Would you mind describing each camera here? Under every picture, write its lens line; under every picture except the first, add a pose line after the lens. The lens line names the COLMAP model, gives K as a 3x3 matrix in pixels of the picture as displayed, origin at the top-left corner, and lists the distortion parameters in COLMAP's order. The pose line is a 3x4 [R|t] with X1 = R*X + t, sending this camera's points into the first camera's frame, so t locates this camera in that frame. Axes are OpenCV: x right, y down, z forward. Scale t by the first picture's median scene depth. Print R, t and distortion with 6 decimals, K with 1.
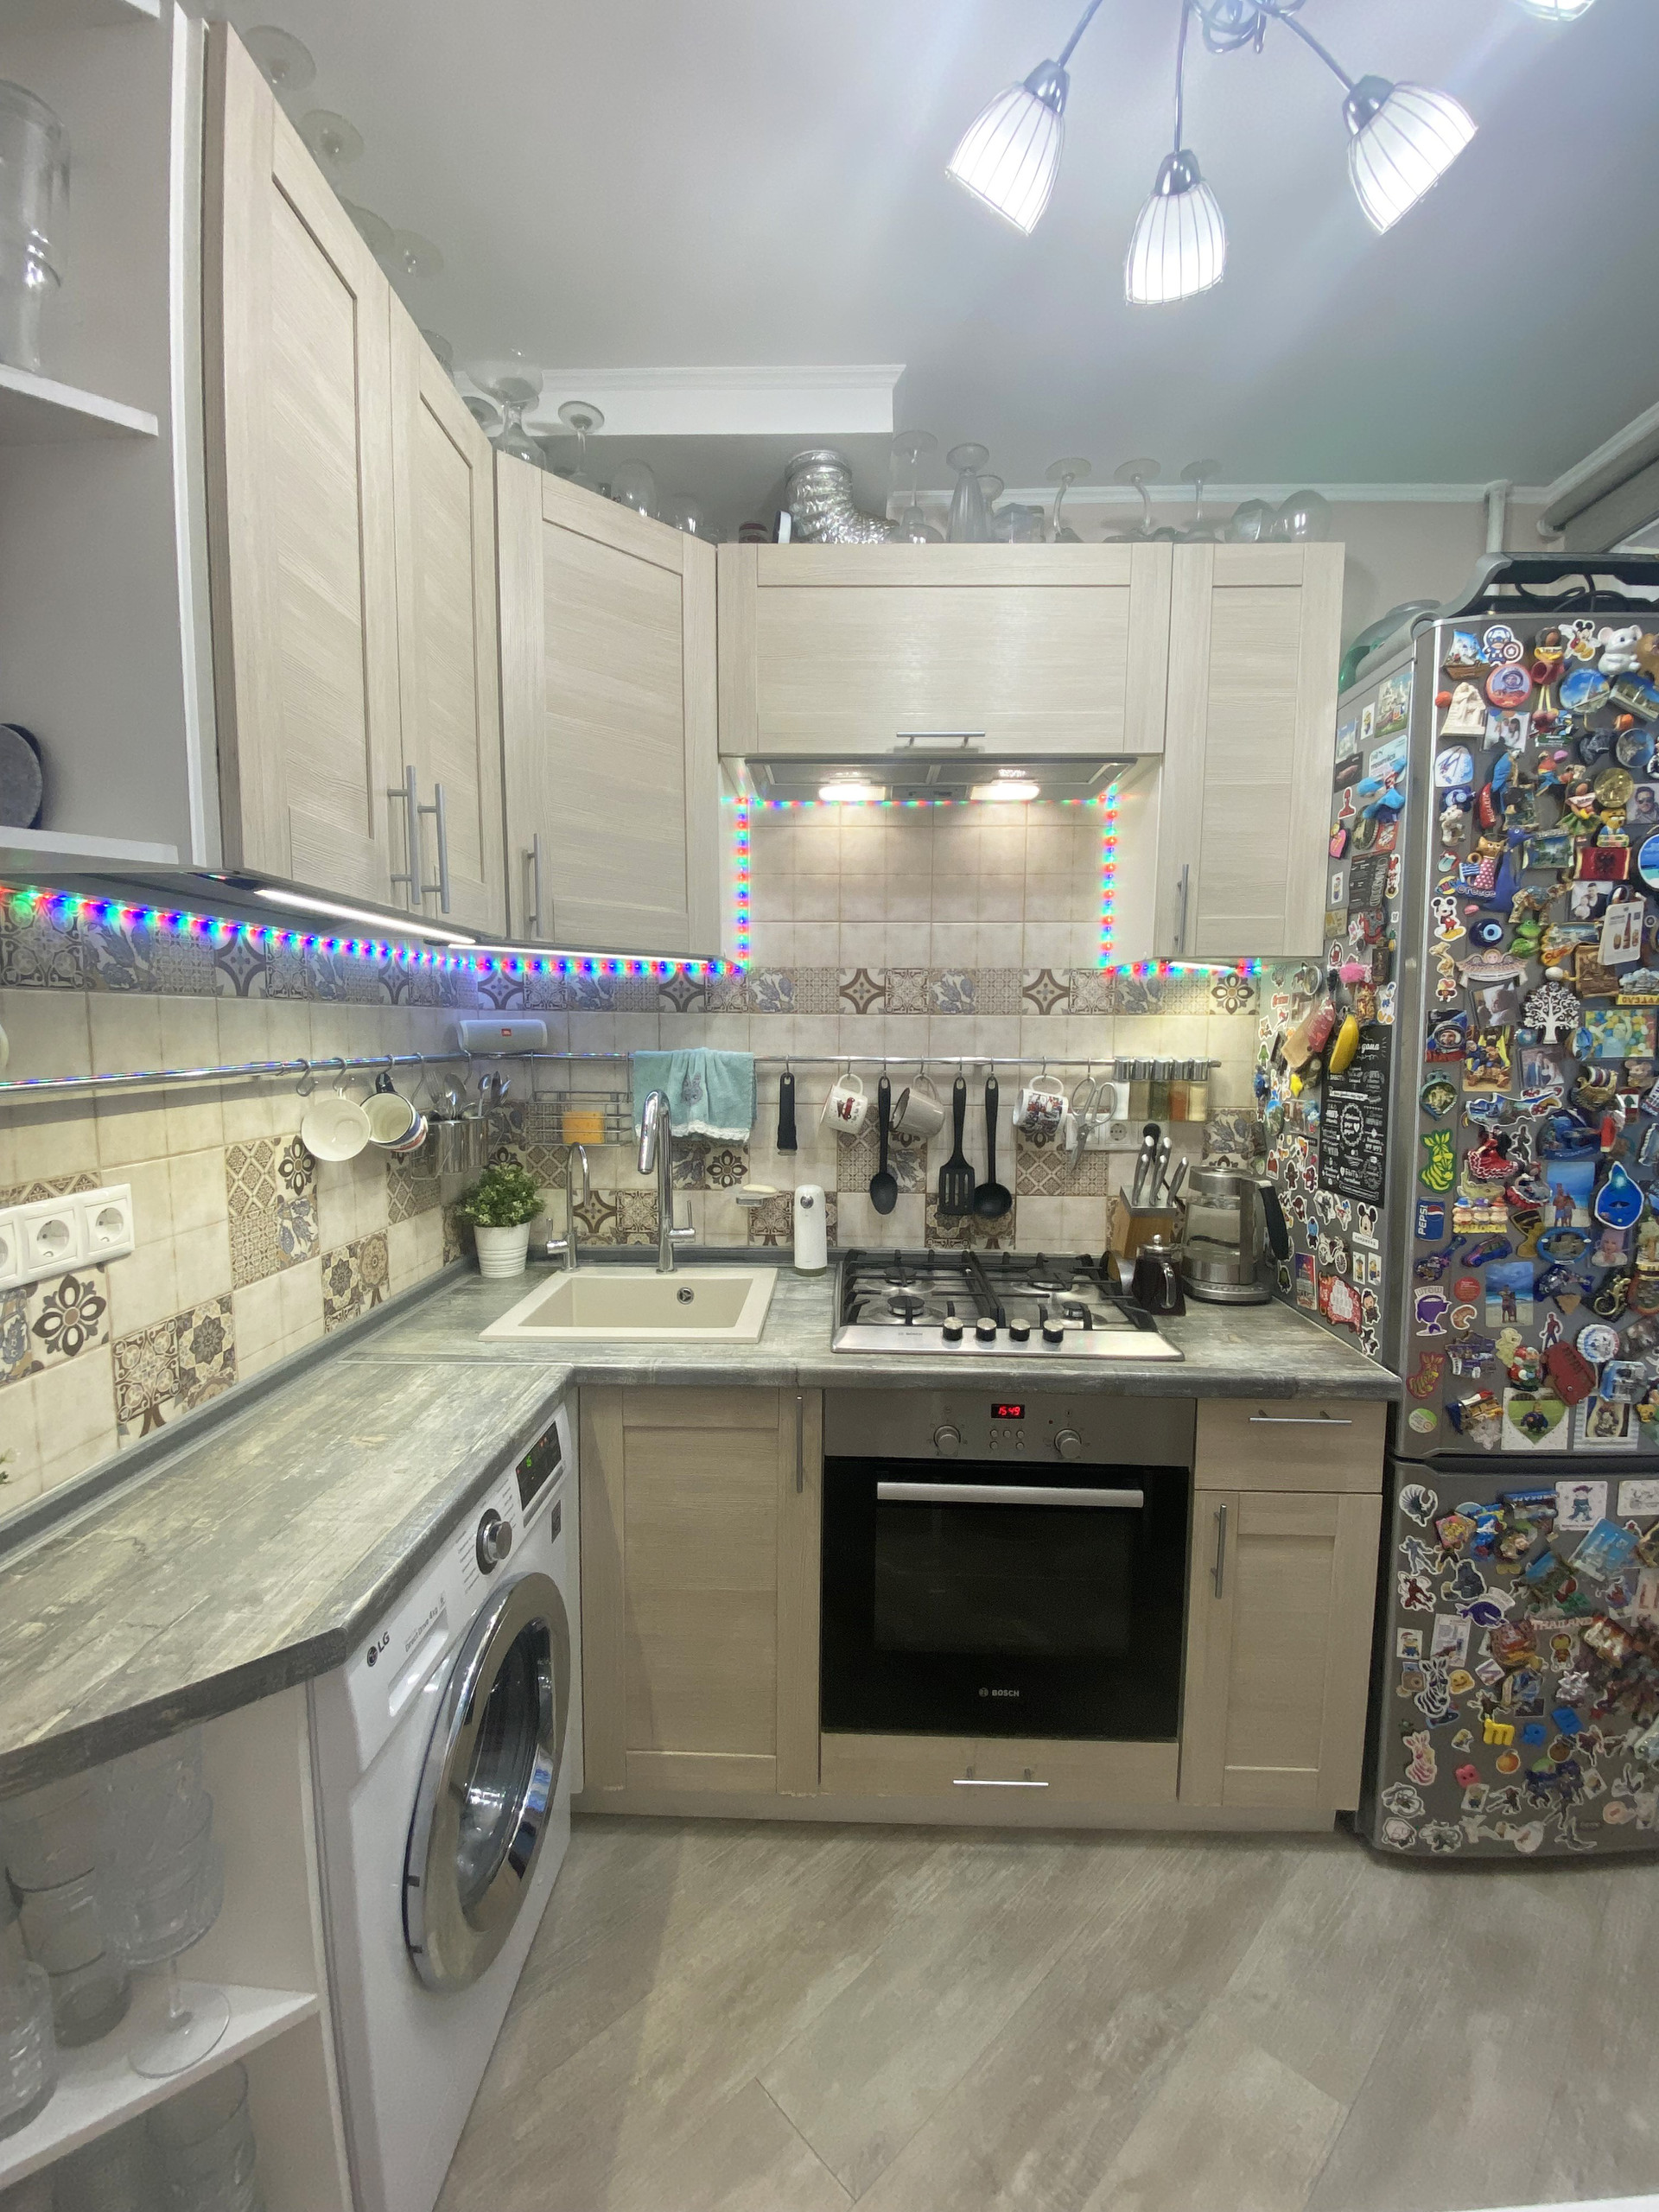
lens RADIAL K [[898.1, 0, 819.0], [0, 898.1, 1105.4], [0, 0, 1]] dist [-0.025847, -0.003861]
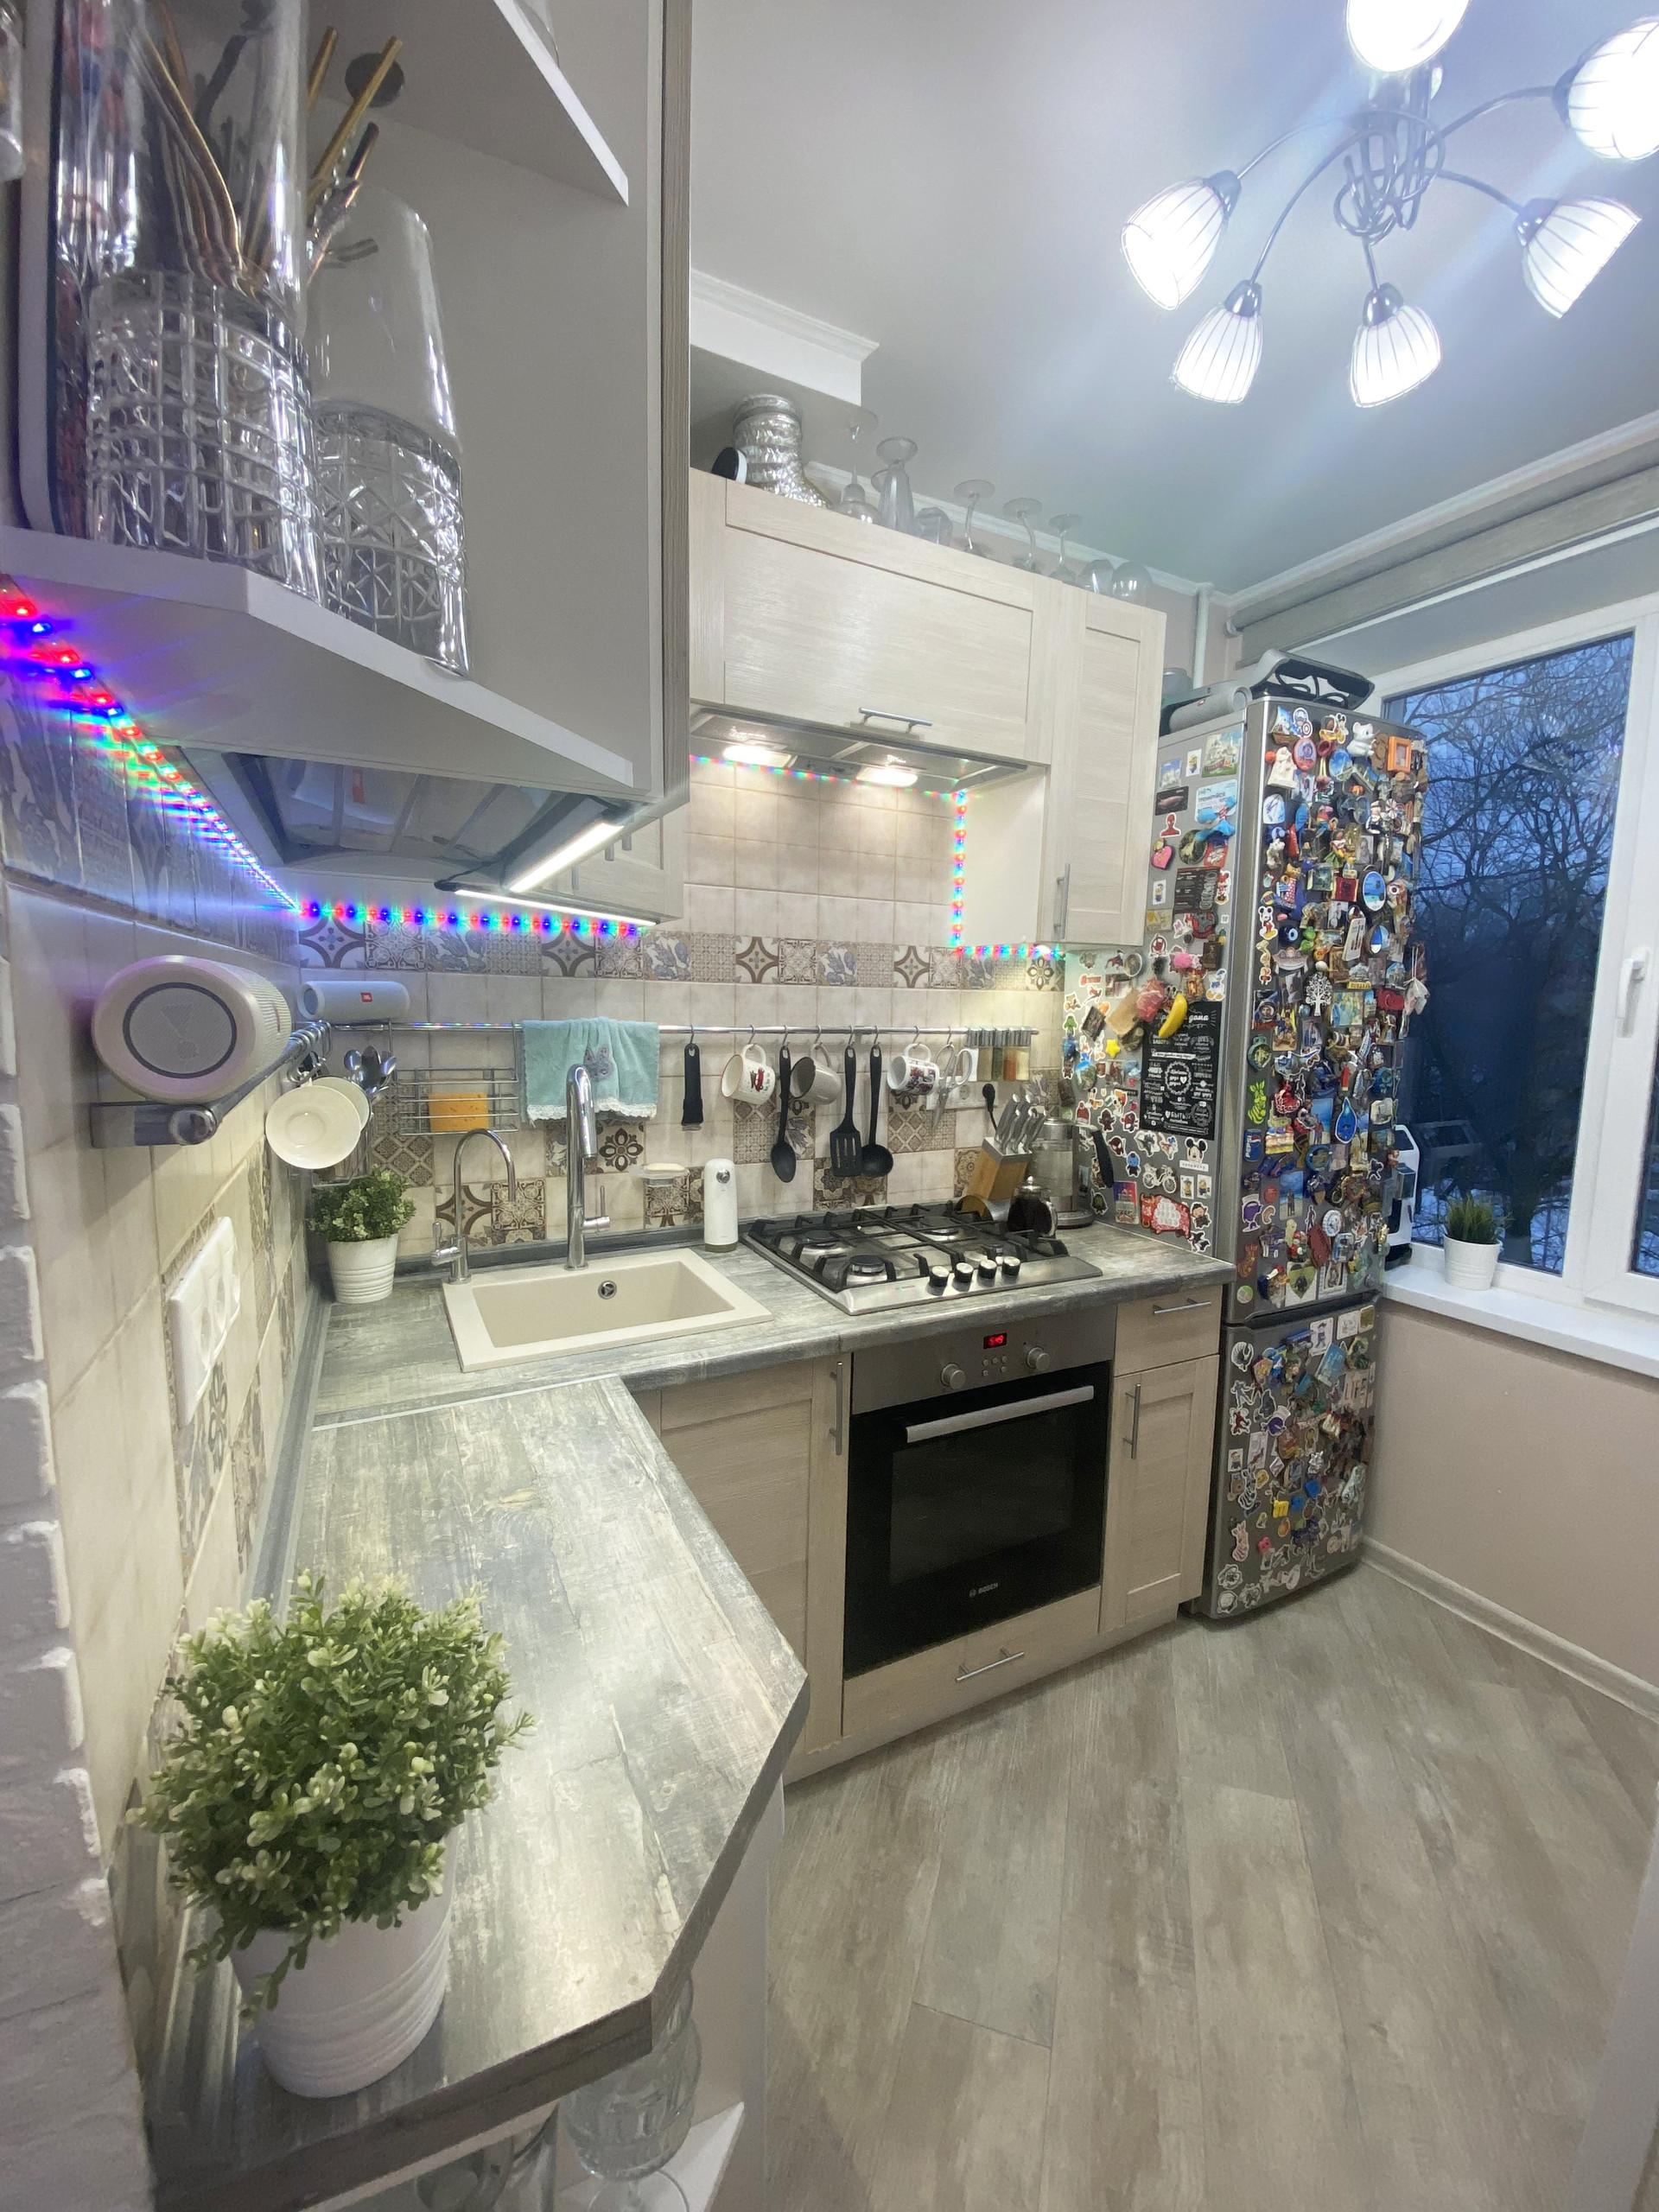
lens RADIAL K [[898.1, 0, 833.4], [0, 898.1, 1111.2], [0, 0, 1]] dist [-0.025847, -0.003861]
pose [[0.868023, -0.049257, 0.494074, -0.485711], [0.029822, 0.998443, 0.047147, -0.006337], [-0.495627, -0.026190, 0.868141, 0.121212]]
